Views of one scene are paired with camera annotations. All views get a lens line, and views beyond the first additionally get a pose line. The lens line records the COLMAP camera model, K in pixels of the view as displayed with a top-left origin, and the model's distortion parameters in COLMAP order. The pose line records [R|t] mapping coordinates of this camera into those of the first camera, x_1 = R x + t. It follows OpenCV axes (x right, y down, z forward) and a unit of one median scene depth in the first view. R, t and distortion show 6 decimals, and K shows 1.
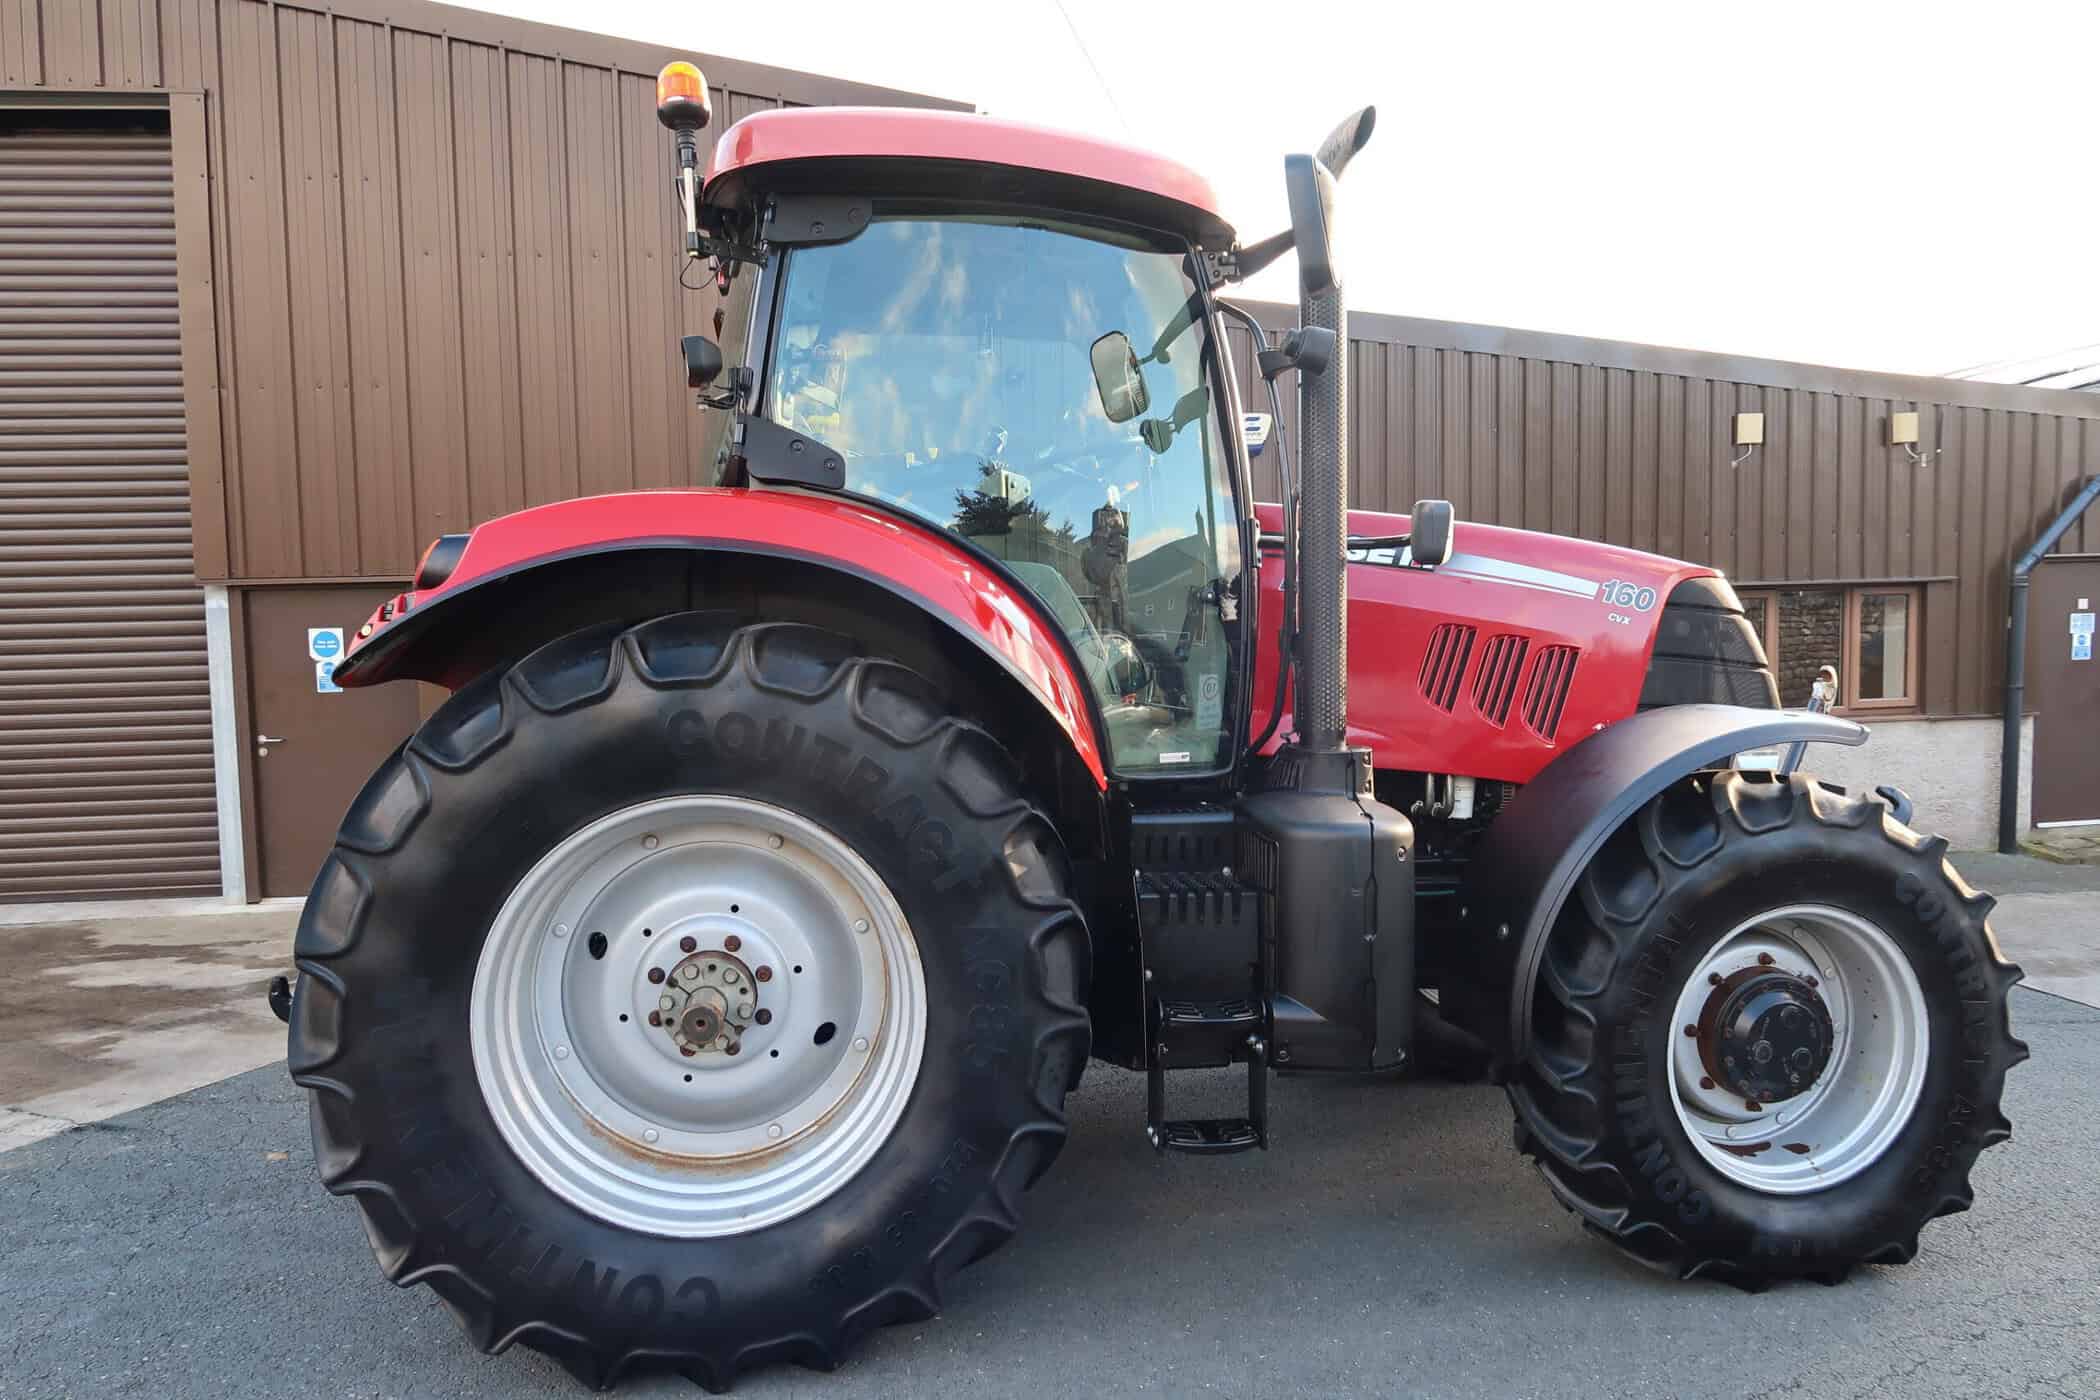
lens RADIAL K [[1366.7, 0, 1034.1], [0, 1366.7, 716.9], [0, 0, 1]] dist [-0.031890, -0.003439]
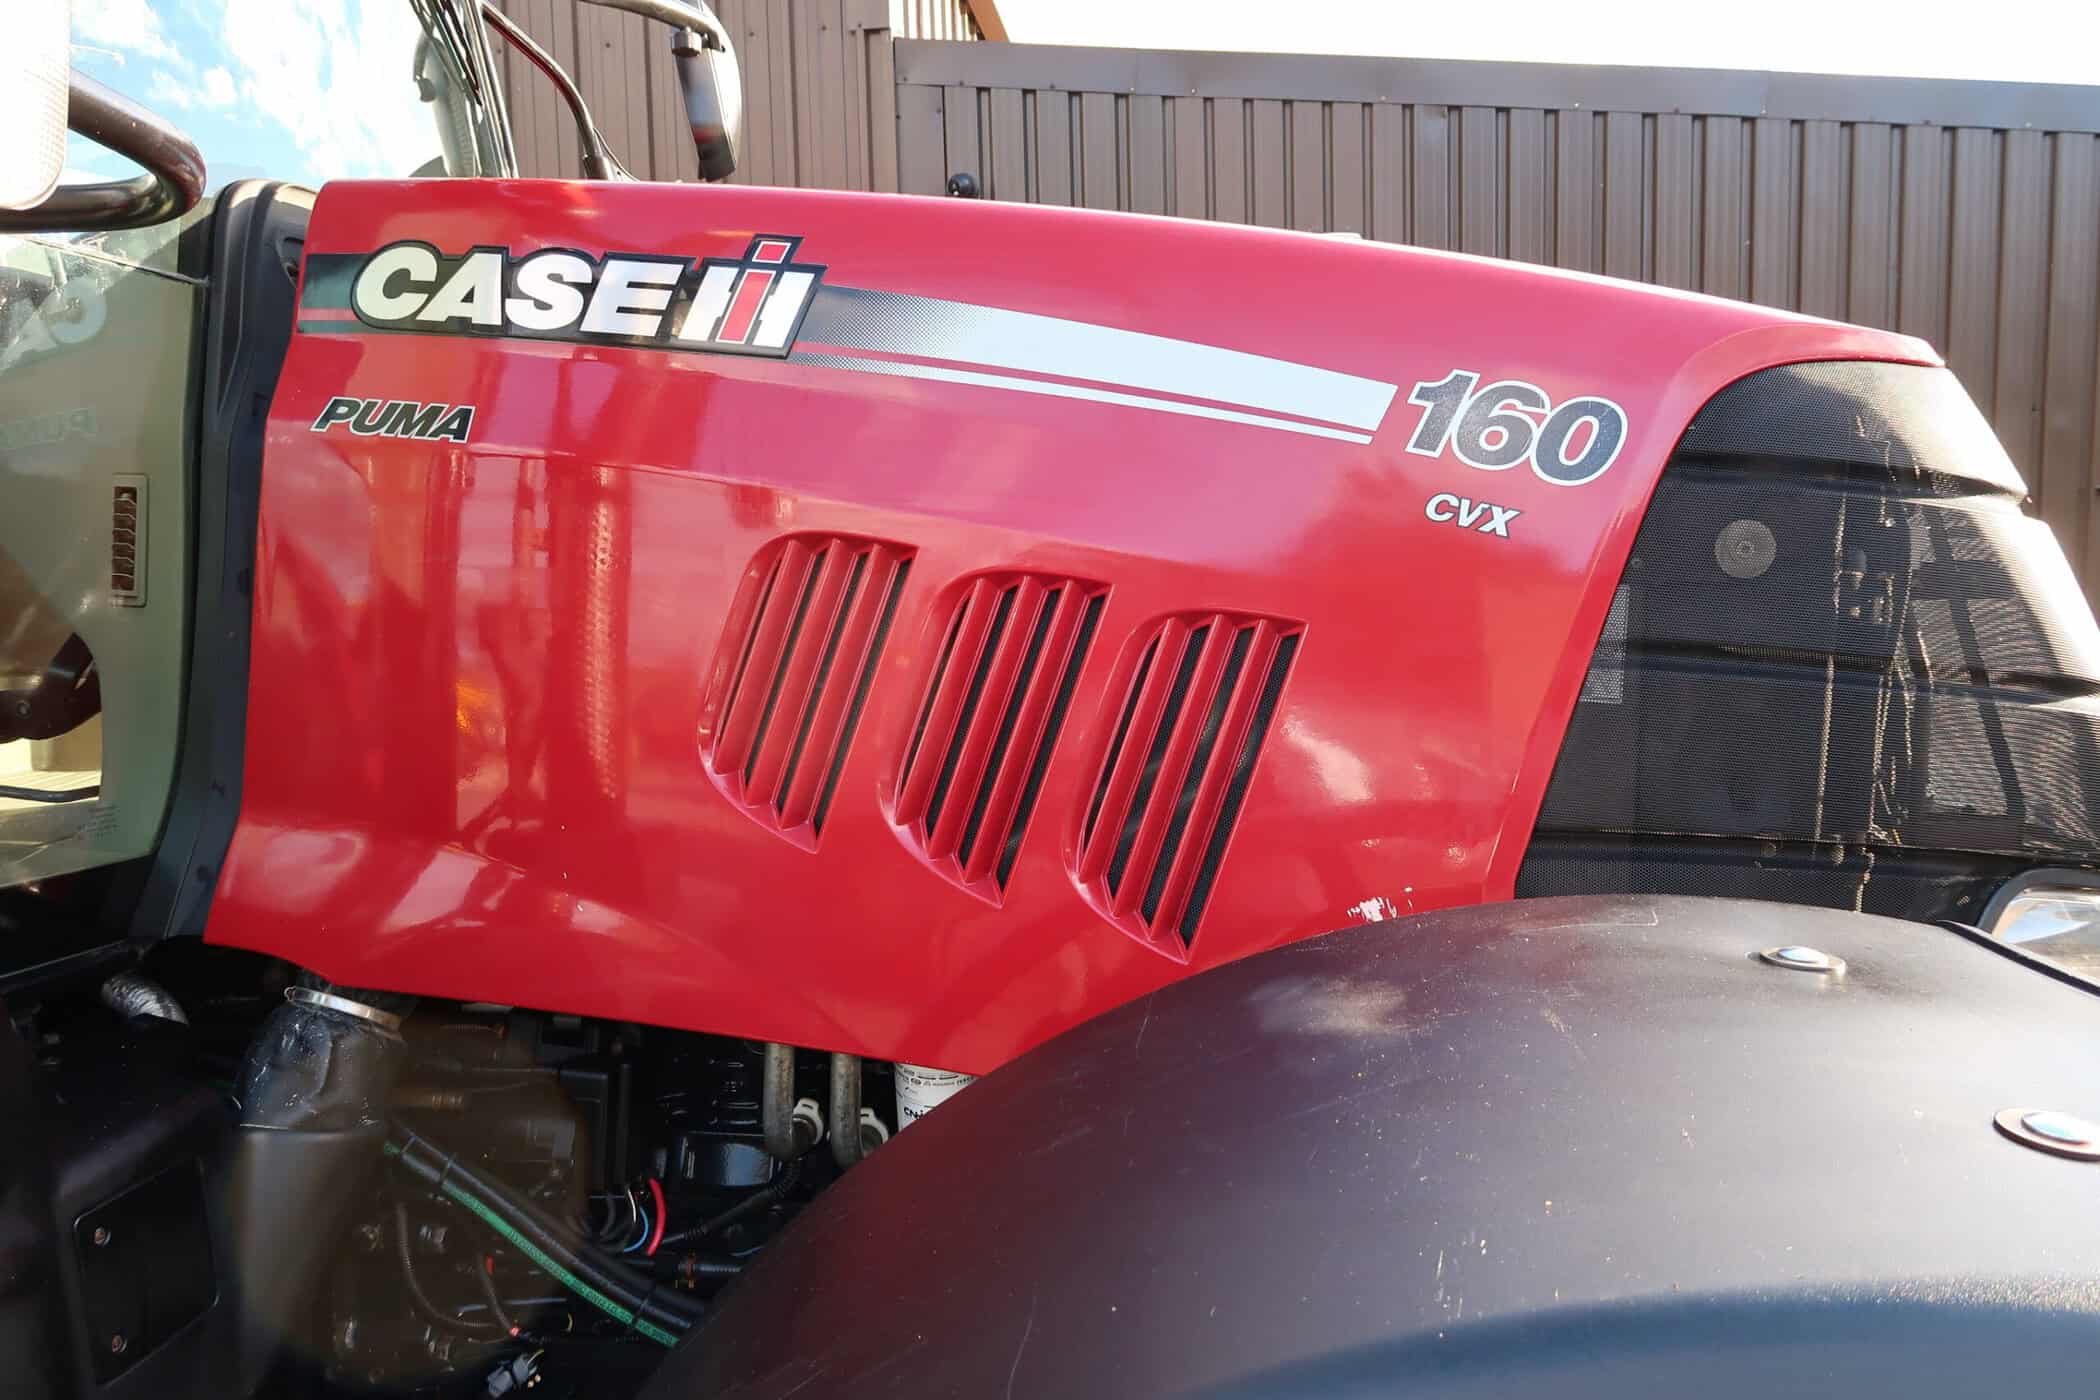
lens RADIAL K [[1440.4, 0, 1046.3], [0, 1440.4, 690.6], [0, 0, 1]] dist [-0.025697, 0.009168]
pose [[0.974445, 0.023988, -0.223341, 0.534080], [-0.017806, 0.999402, 0.029652, -0.056935], [0.223919, -0.024917, 0.974289, 0.905768]]
